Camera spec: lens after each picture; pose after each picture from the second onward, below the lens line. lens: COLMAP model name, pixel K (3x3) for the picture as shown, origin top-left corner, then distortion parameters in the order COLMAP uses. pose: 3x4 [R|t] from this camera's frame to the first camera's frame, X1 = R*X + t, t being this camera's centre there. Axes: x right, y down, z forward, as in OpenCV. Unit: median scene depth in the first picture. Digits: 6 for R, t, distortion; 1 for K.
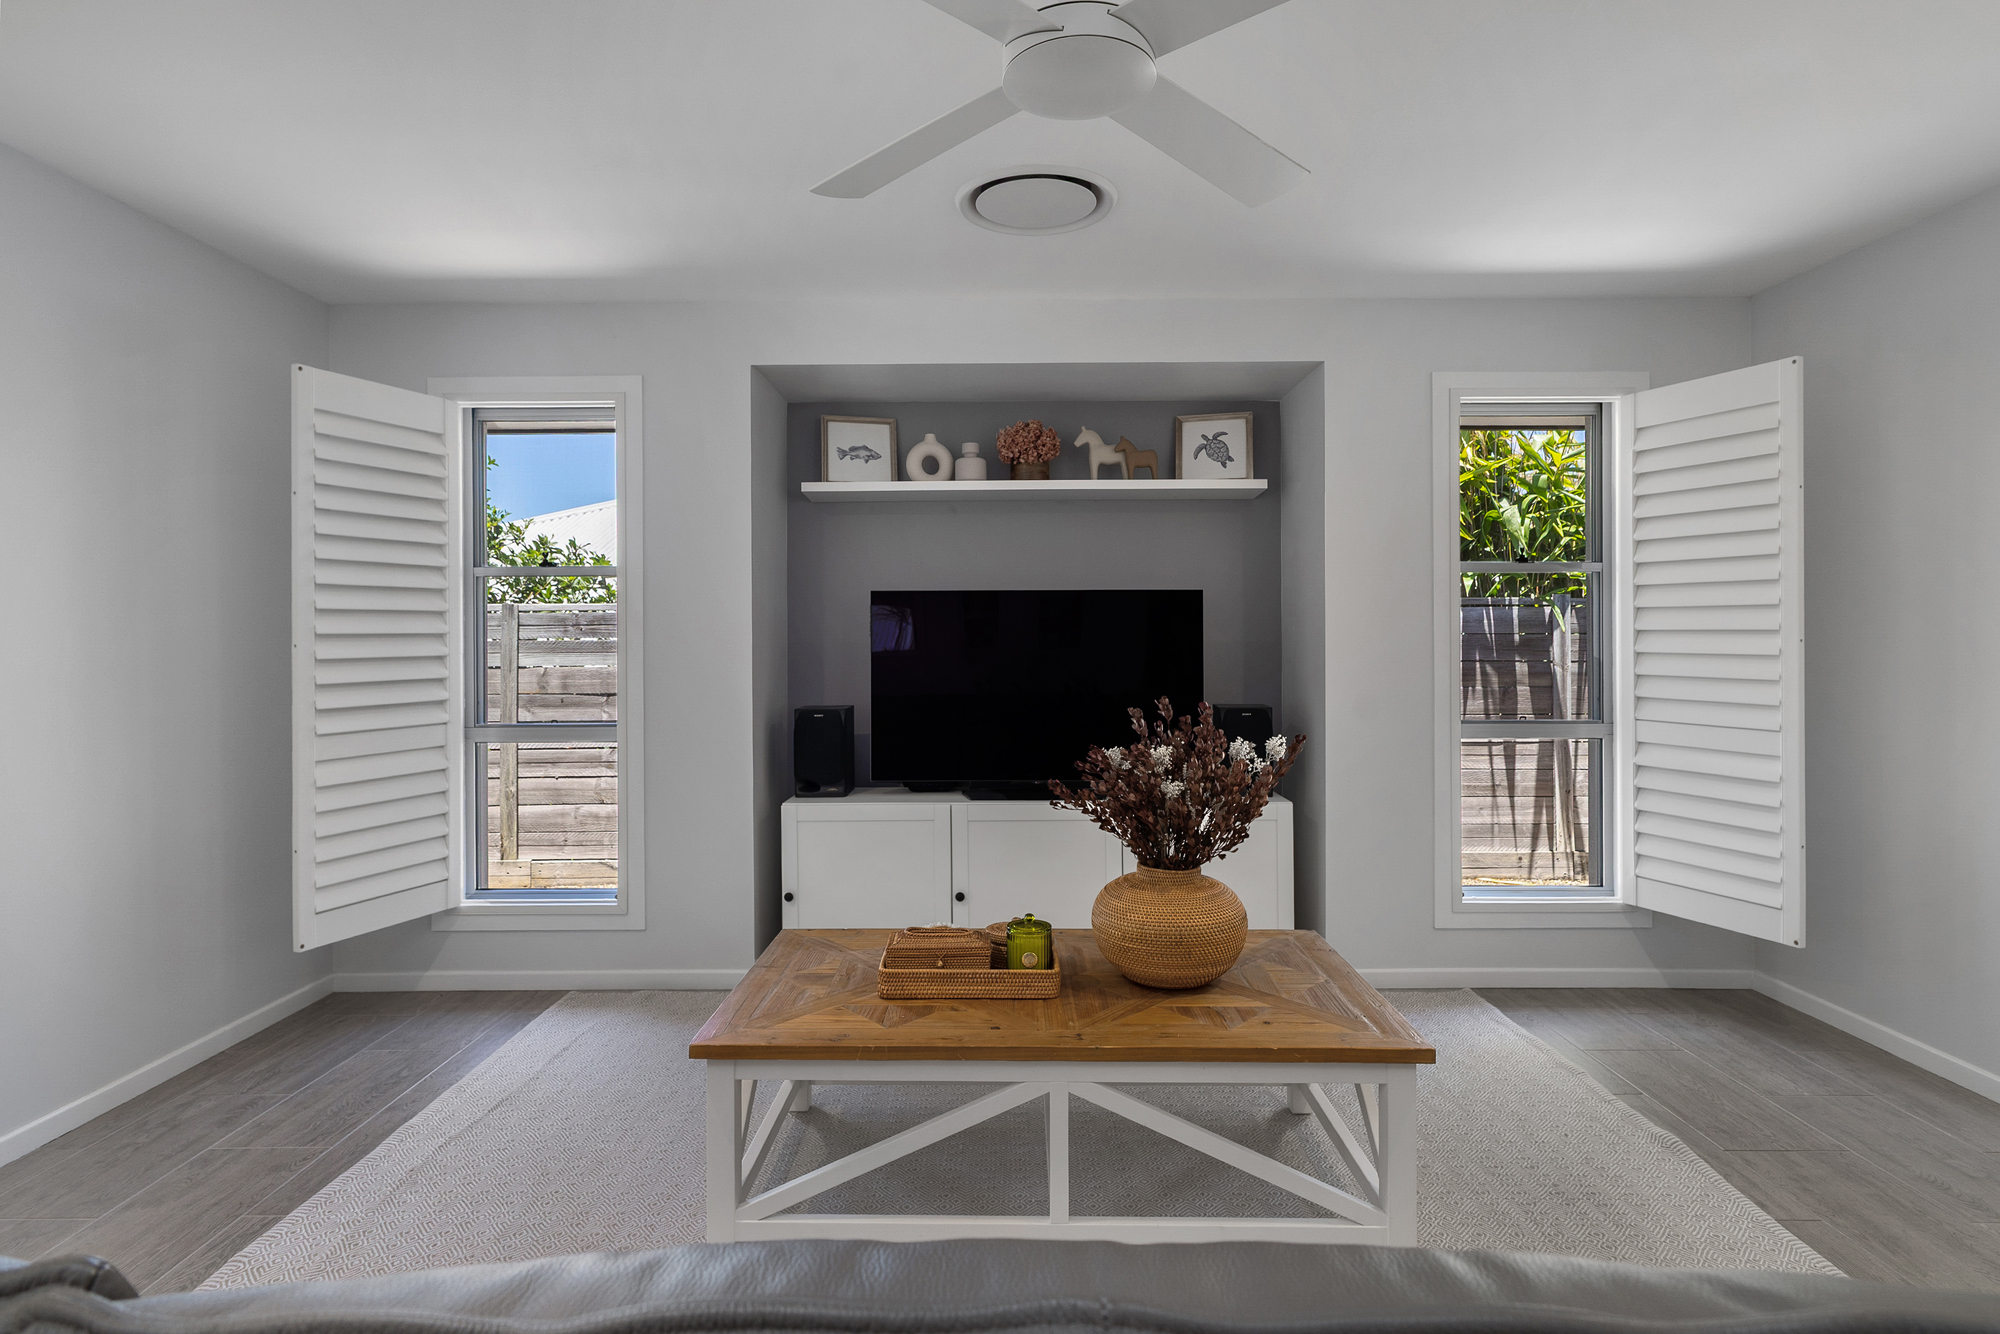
lens RADIAL K [[1052.5, 0, 1000.0], [0, 1052.5, 667.0], [0, 0, 1]] dist [-0.000483, -0.000037]
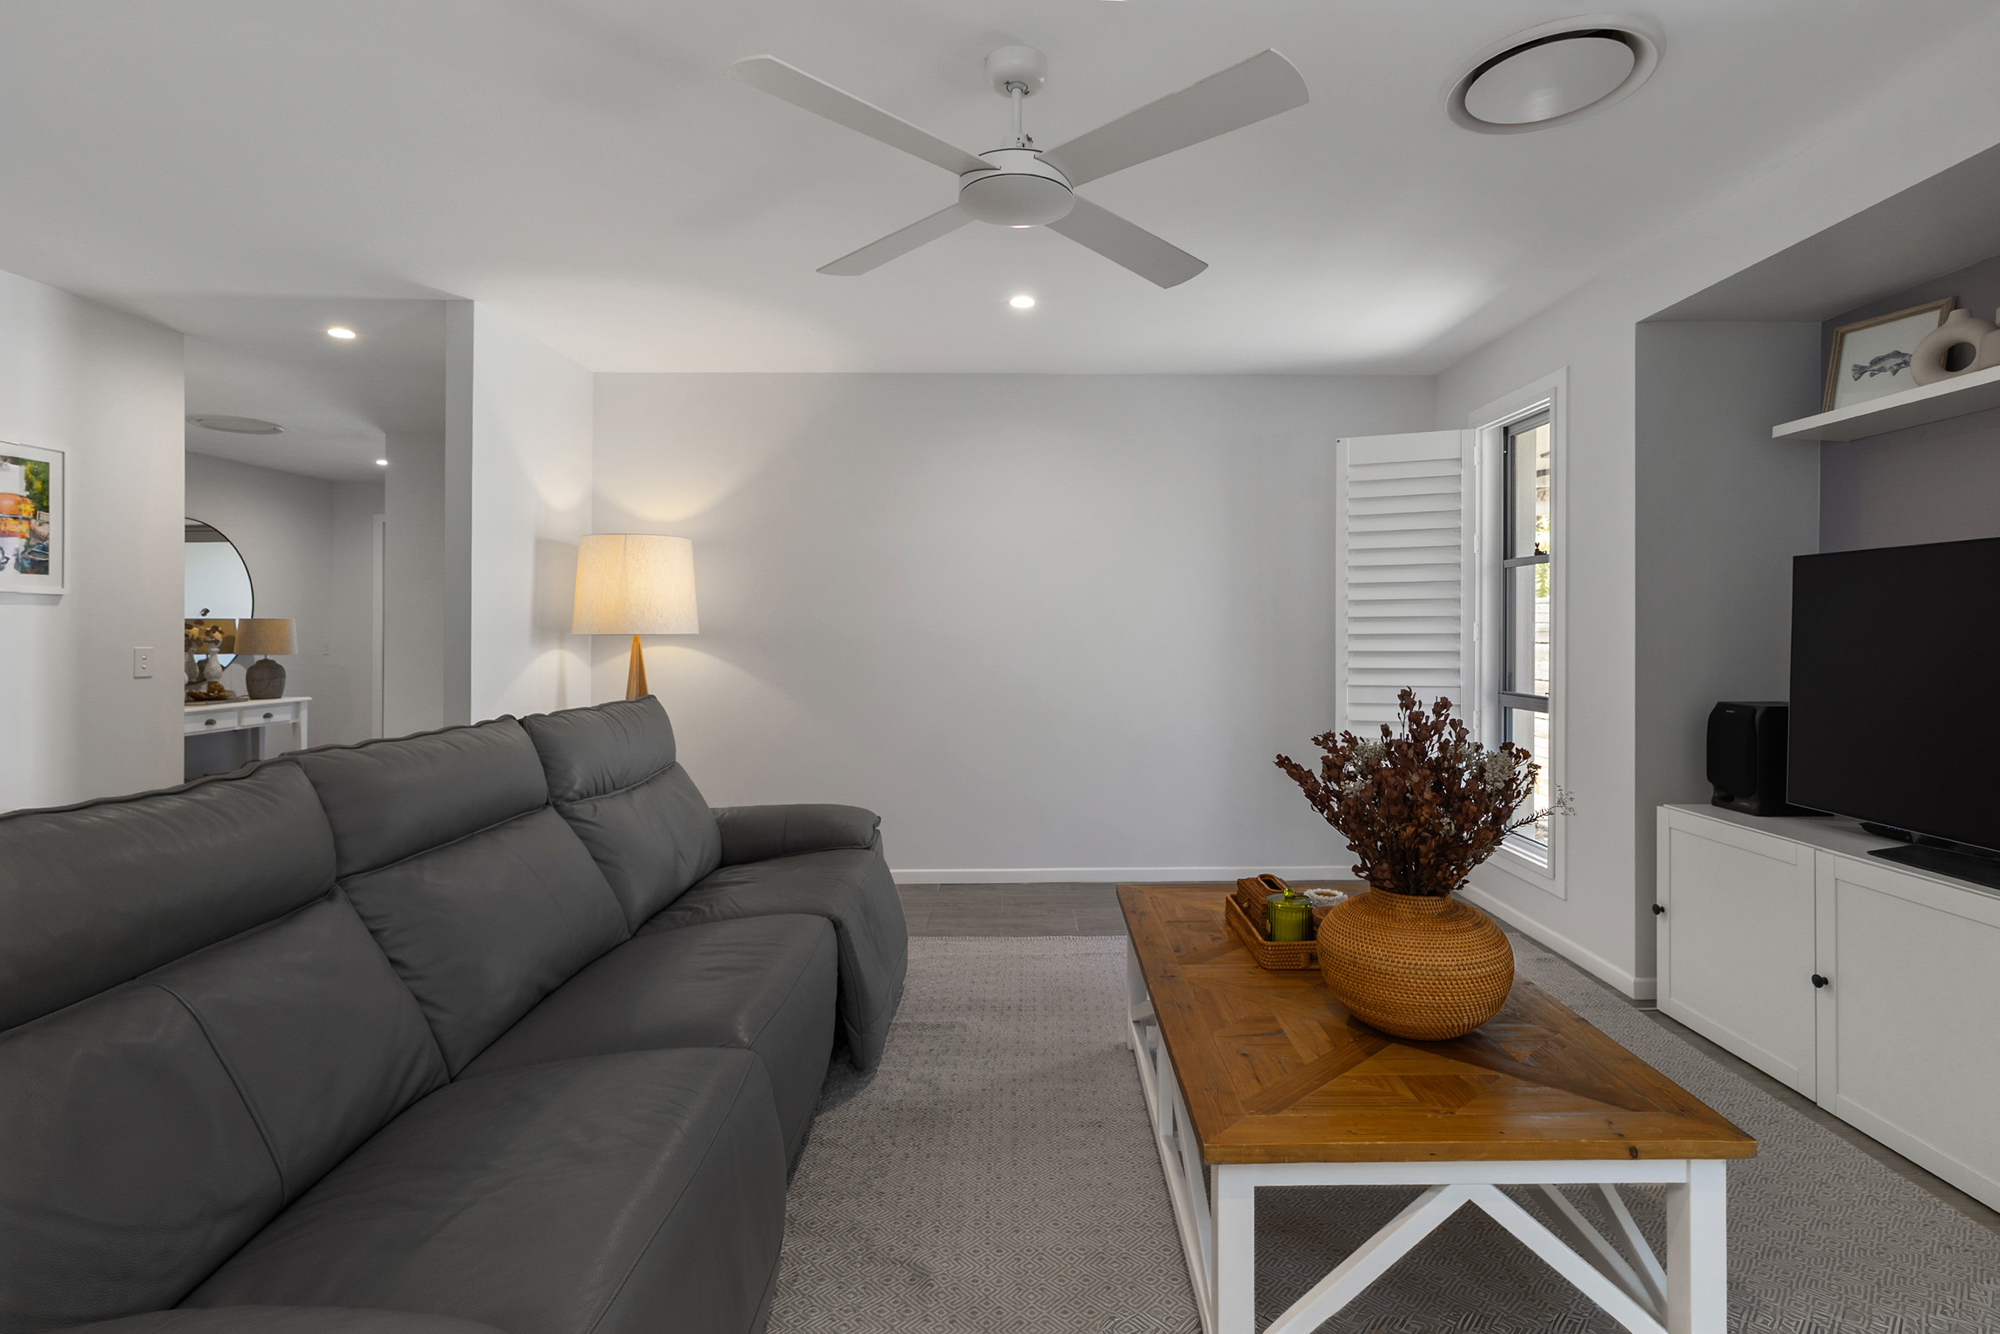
lens RADIAL K [[961.5, 0, 1004.7], [0, 961.5, 622.7], [0, 0, 1]] dist [-0.000426, -0.000084]
pose [[0.008362, 0.001278, -0.999964, 0.575759], [-0.019044, 0.999818, 0.001118, -0.013639], [0.999784, 0.019034, 0.008385, 0.420279]]
